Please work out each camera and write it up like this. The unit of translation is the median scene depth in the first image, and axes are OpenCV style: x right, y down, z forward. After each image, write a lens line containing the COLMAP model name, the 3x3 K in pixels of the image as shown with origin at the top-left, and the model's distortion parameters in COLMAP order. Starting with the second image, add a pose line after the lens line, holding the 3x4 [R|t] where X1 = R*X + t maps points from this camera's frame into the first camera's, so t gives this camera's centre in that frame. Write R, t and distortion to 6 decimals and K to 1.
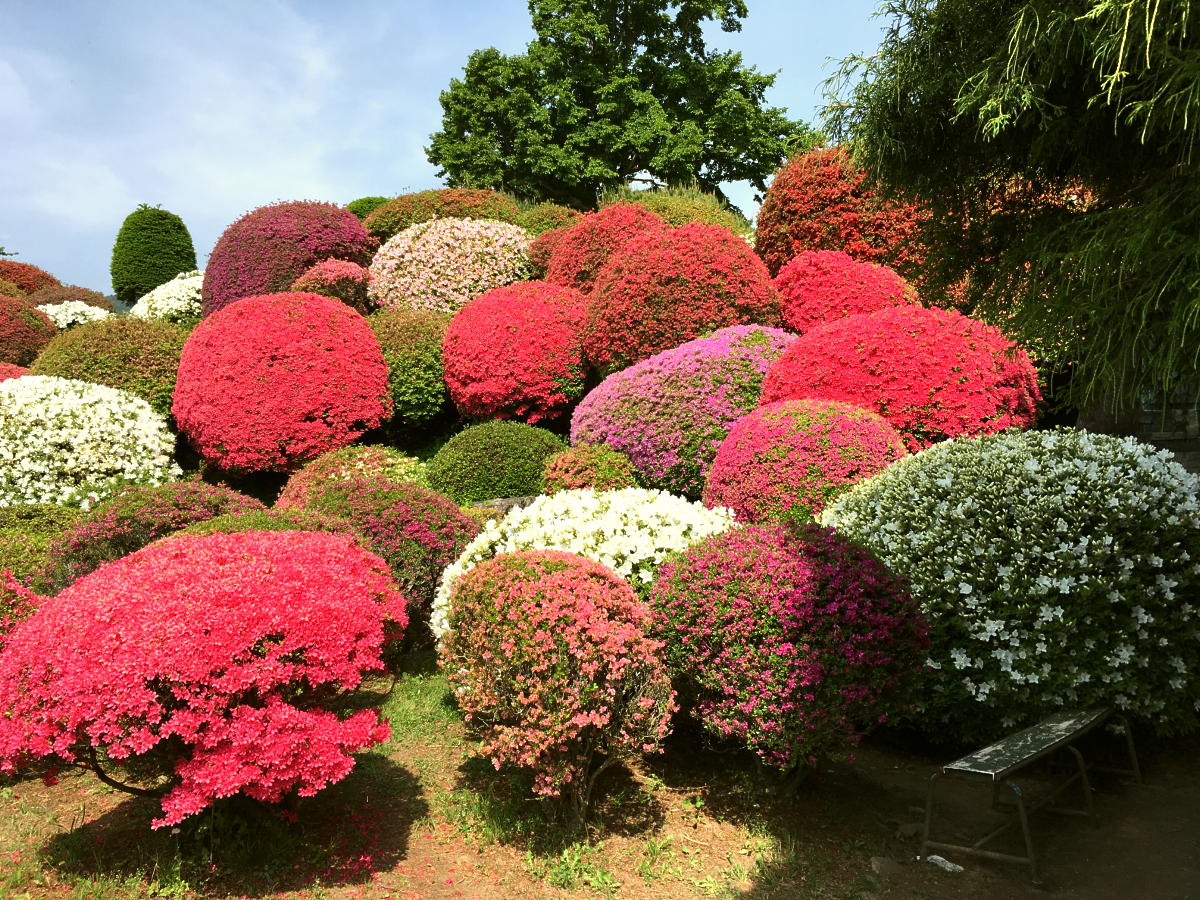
lens RADIAL K [[1057.7, 0, 601.4], [0, 1057.7, 444.8], [0, 0, 1]] dist [0.066454, -0.124795]
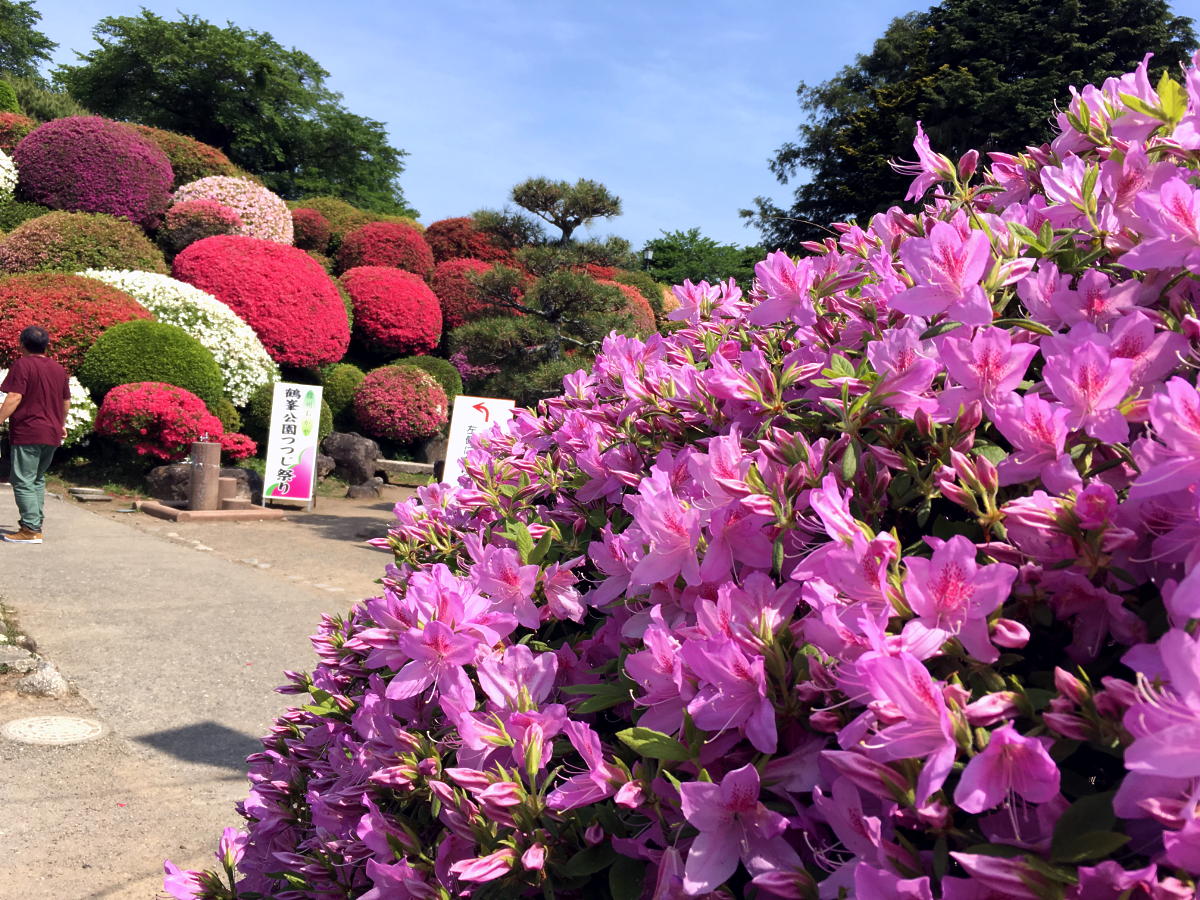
lens RADIAL K [[1057.7, 0, 622.5], [0, 1057.7, 445.7], [0, 0, 1]] dist [0.066454, -0.124795]
pose [[0.422811, 0.030477, 0.905705, -1.885882], [-0.110693, 0.993687, 0.018238, 0.071963], [-0.899432, -0.107966, 0.423516, -0.088168]]
